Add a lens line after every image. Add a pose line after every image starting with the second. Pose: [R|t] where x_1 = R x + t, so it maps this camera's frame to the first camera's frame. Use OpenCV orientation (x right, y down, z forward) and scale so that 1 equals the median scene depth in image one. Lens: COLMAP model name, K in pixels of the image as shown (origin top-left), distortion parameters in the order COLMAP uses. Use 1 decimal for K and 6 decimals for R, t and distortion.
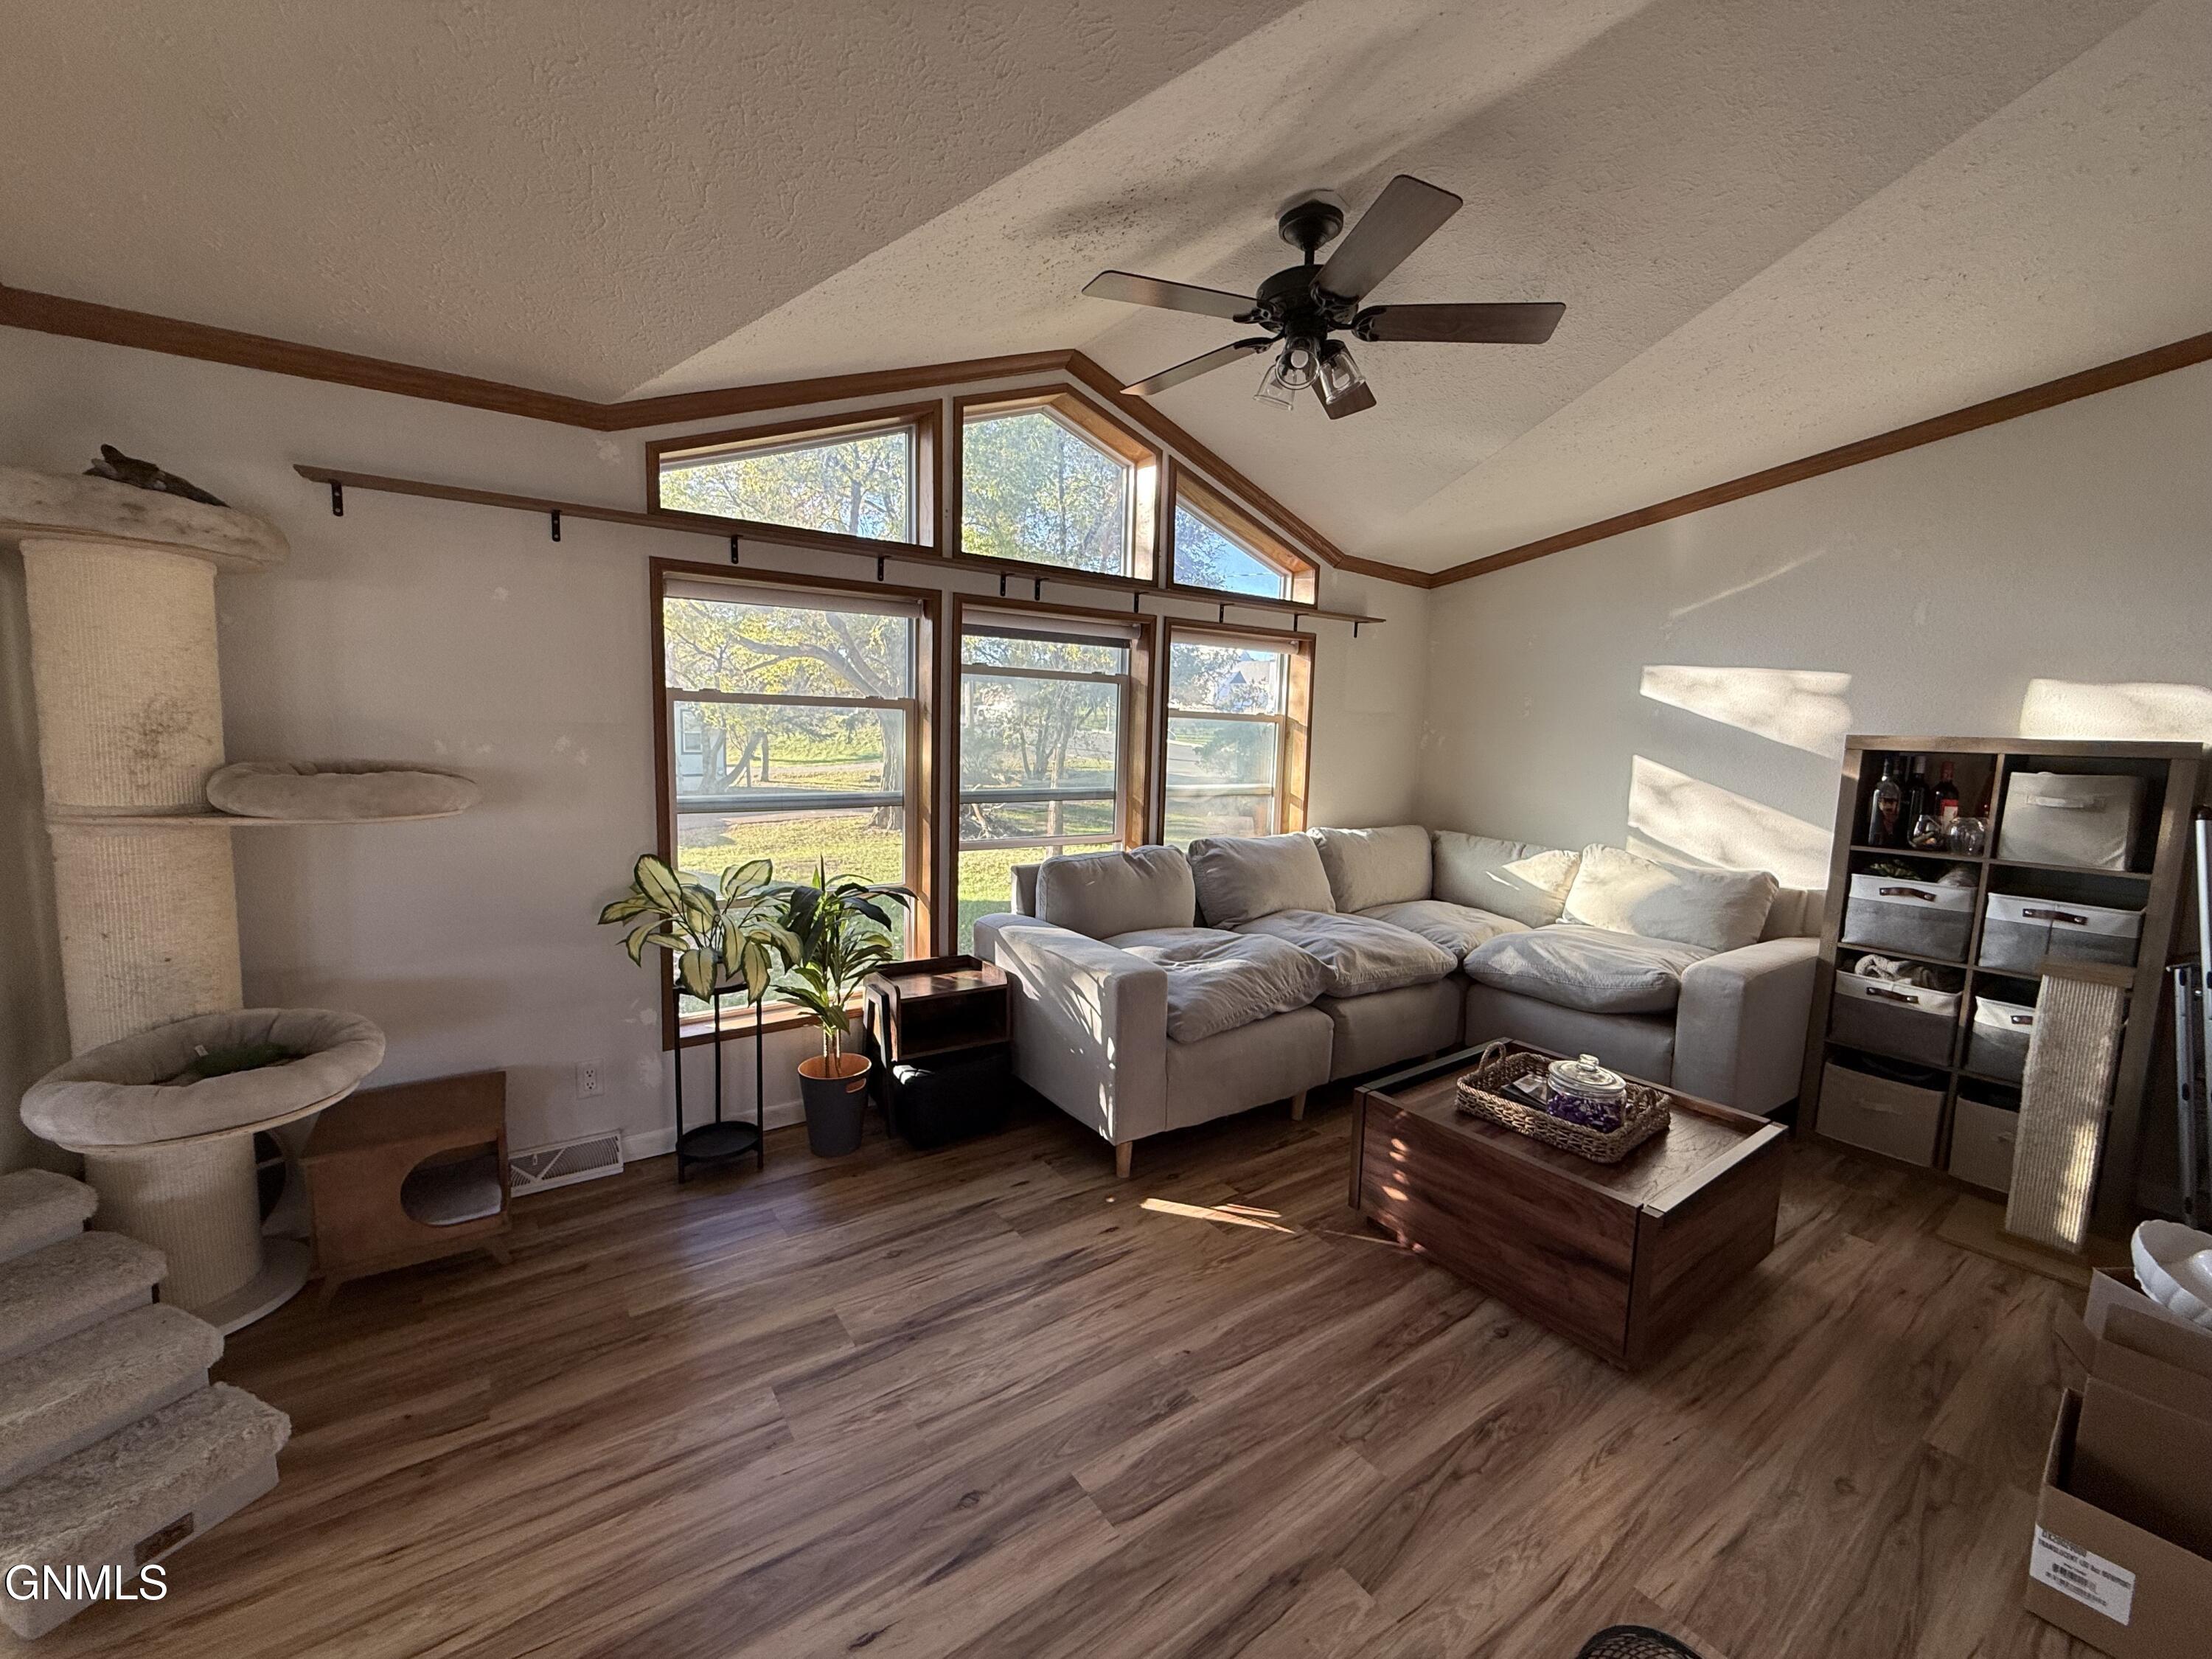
lens RADIAL K [[879.4, 0, 1106.7], [0, 879.4, 837.2], [0, 0, 1]] dist [-0.004234, -0.000715]
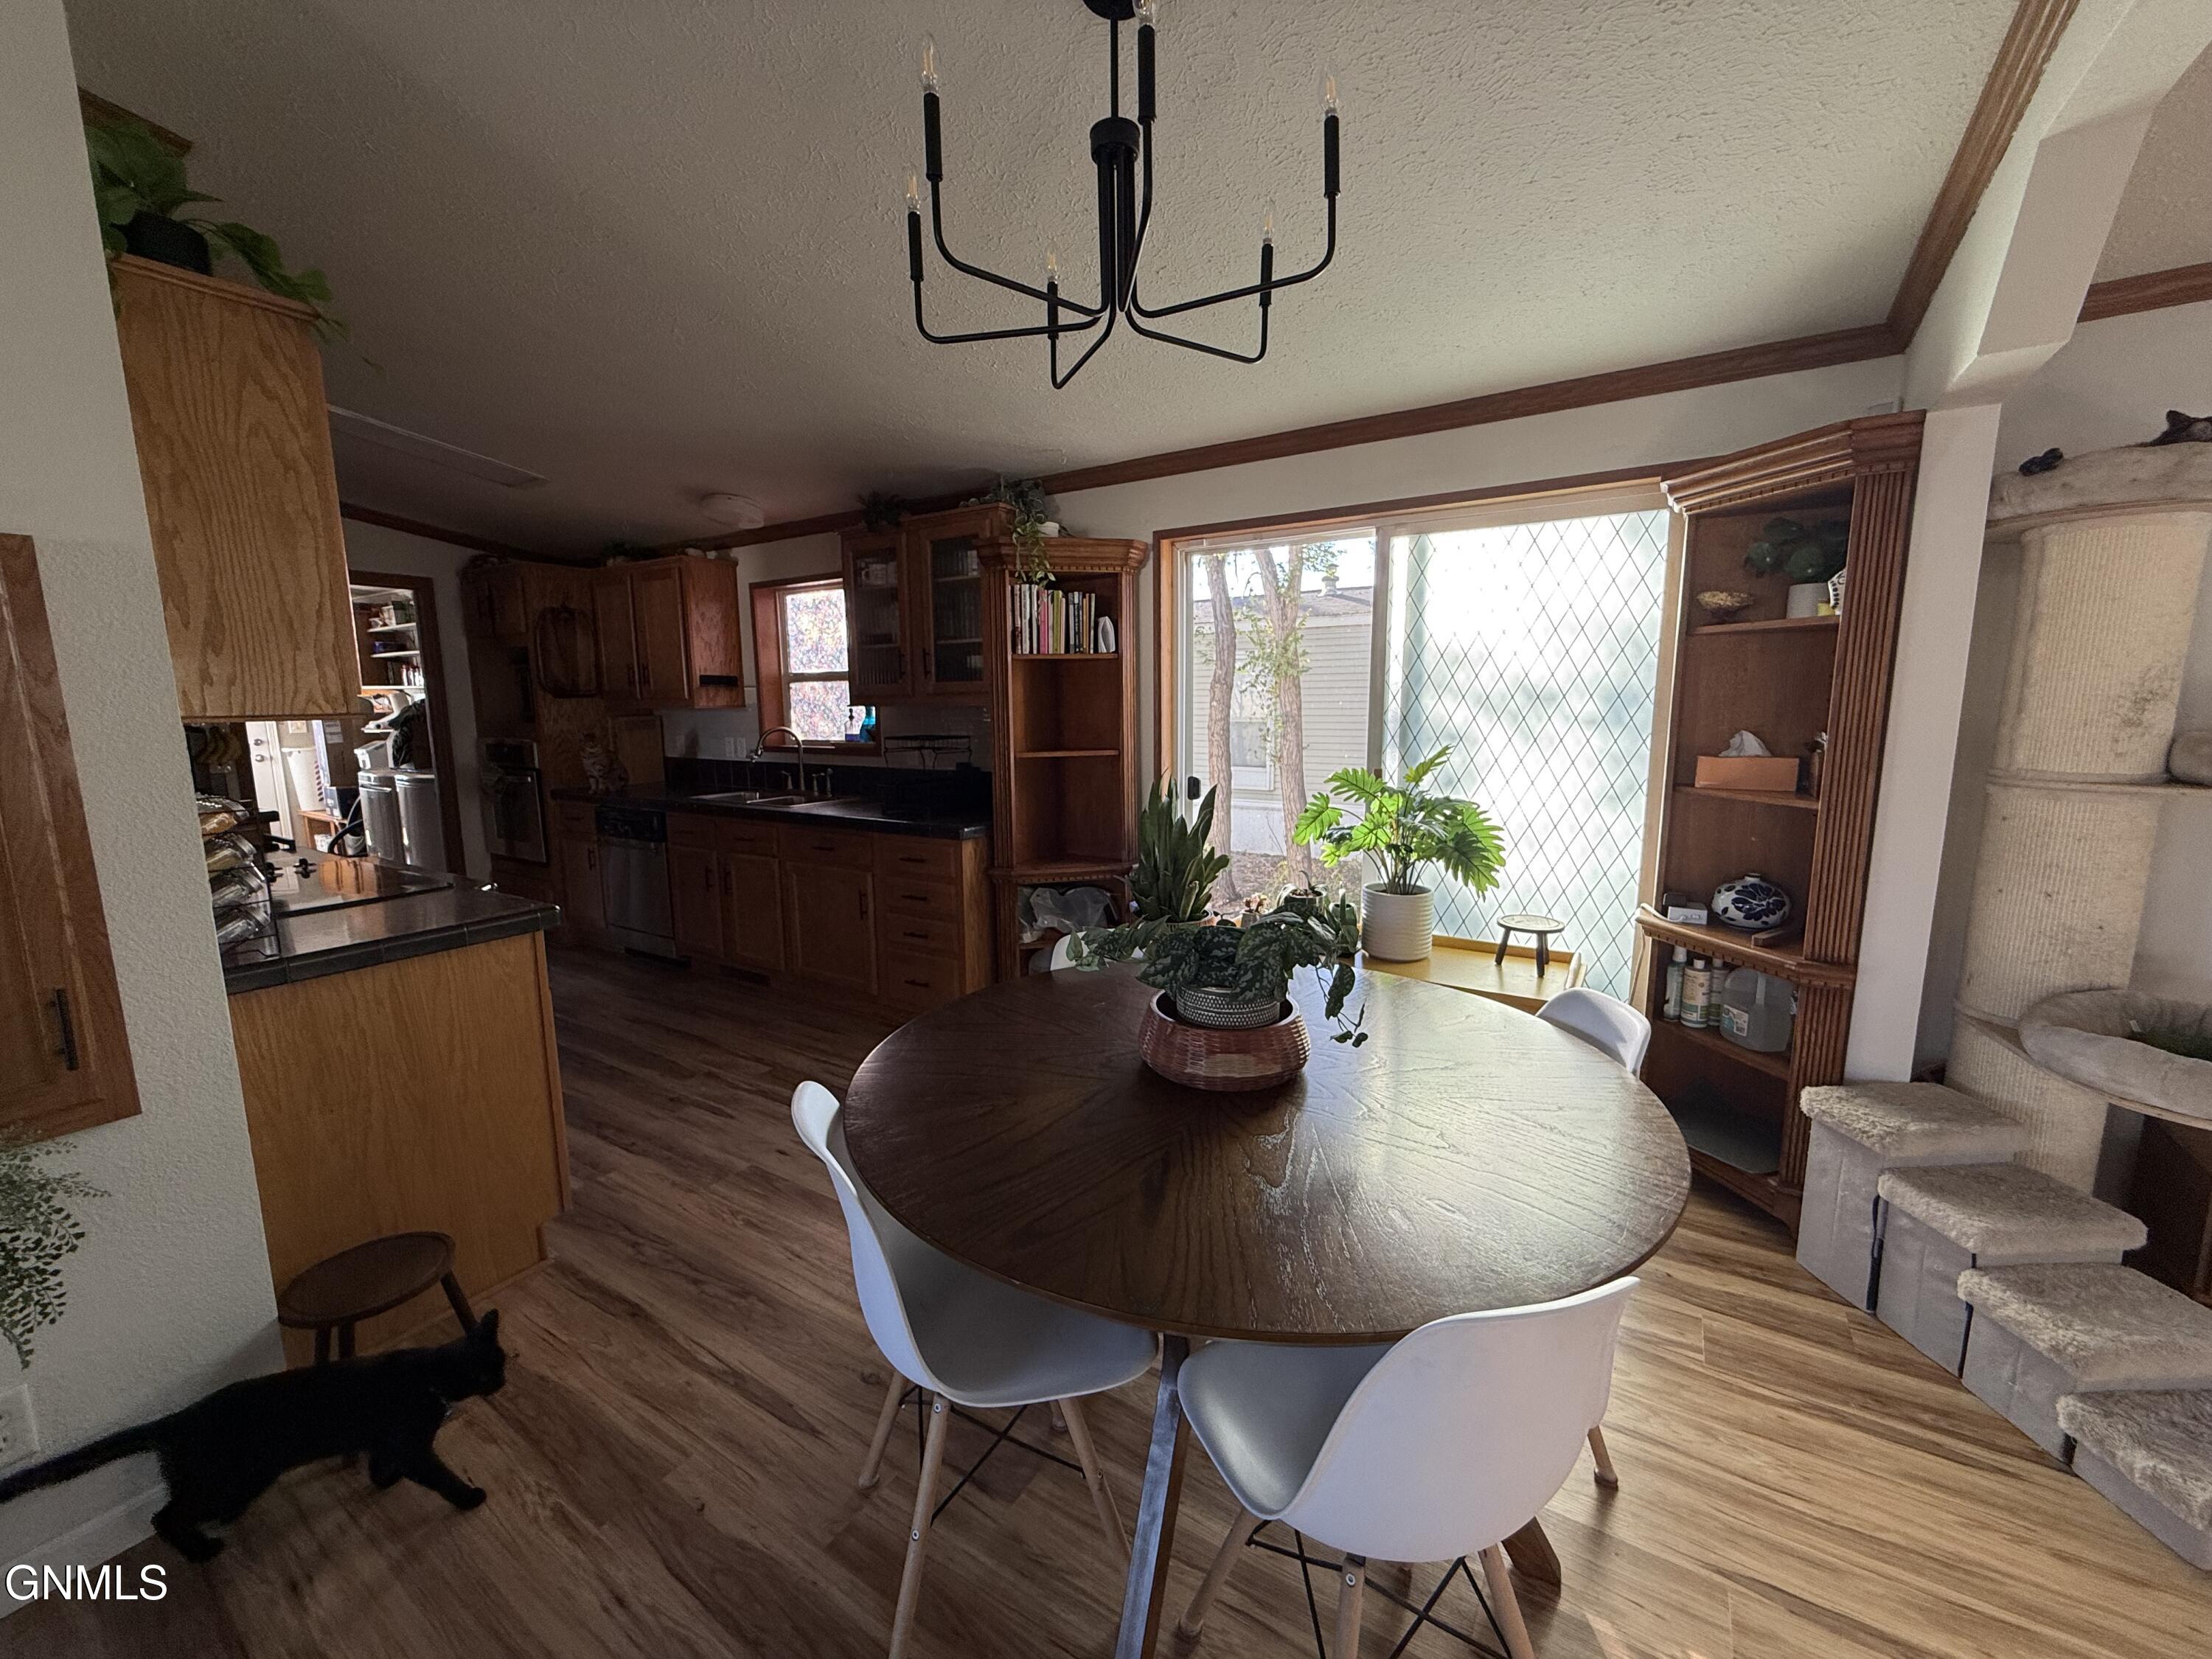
lens RADIAL K [[879.4, 0, 1109.6], [0, 879.4, 831.2], [0, 0, 1]] dist [-0.004234, -0.000715]
pose [[0.383070, 0.111372, -0.916981, -0.445877], [-0.084093, 0.992787, 0.085449, 0.030182], [0.919883, 0.044379, 0.389673, -0.333565]]
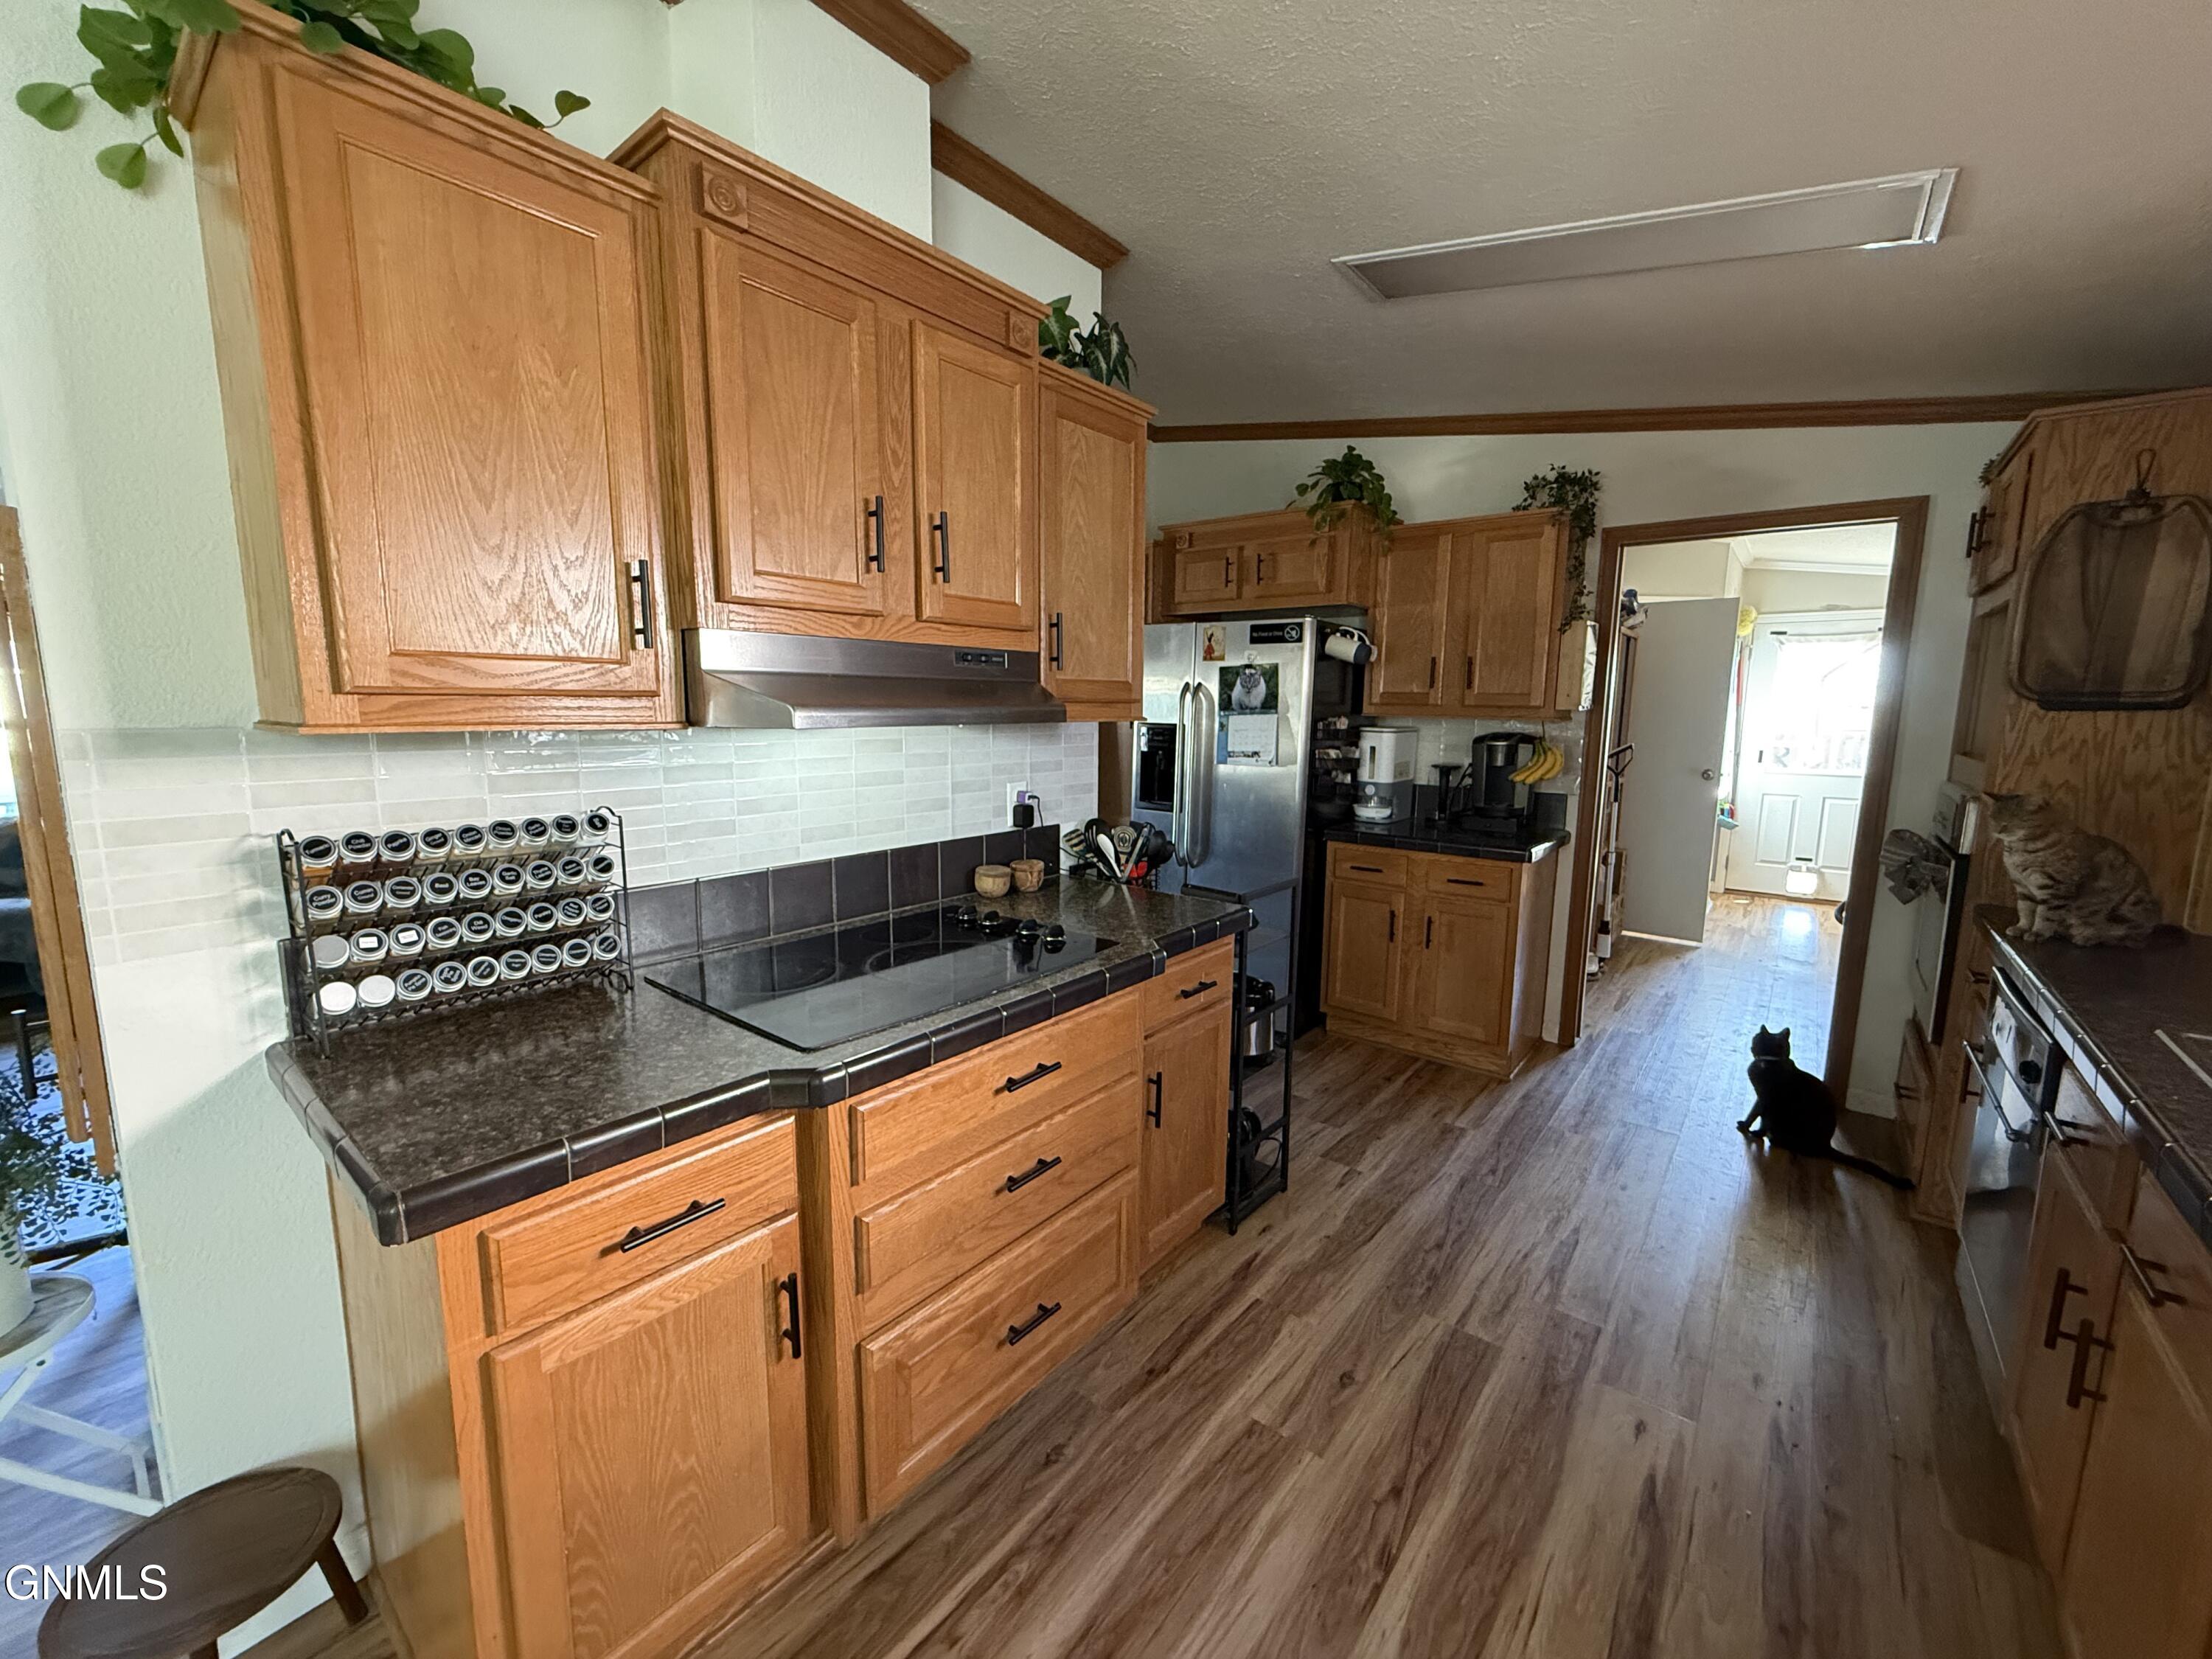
lens RADIAL K [[879.4, 0, 1102.0], [0, 879.4, 830.2], [0, 0, 1]] dist [-0.004234, -0.000715]
pose [[-0.963341, 0.006778, -0.268193, -1.599706], [-0.059384, 0.969495, 0.237809, -0.028688], [0.261624, 0.245018, -0.933552, -0.125044]]
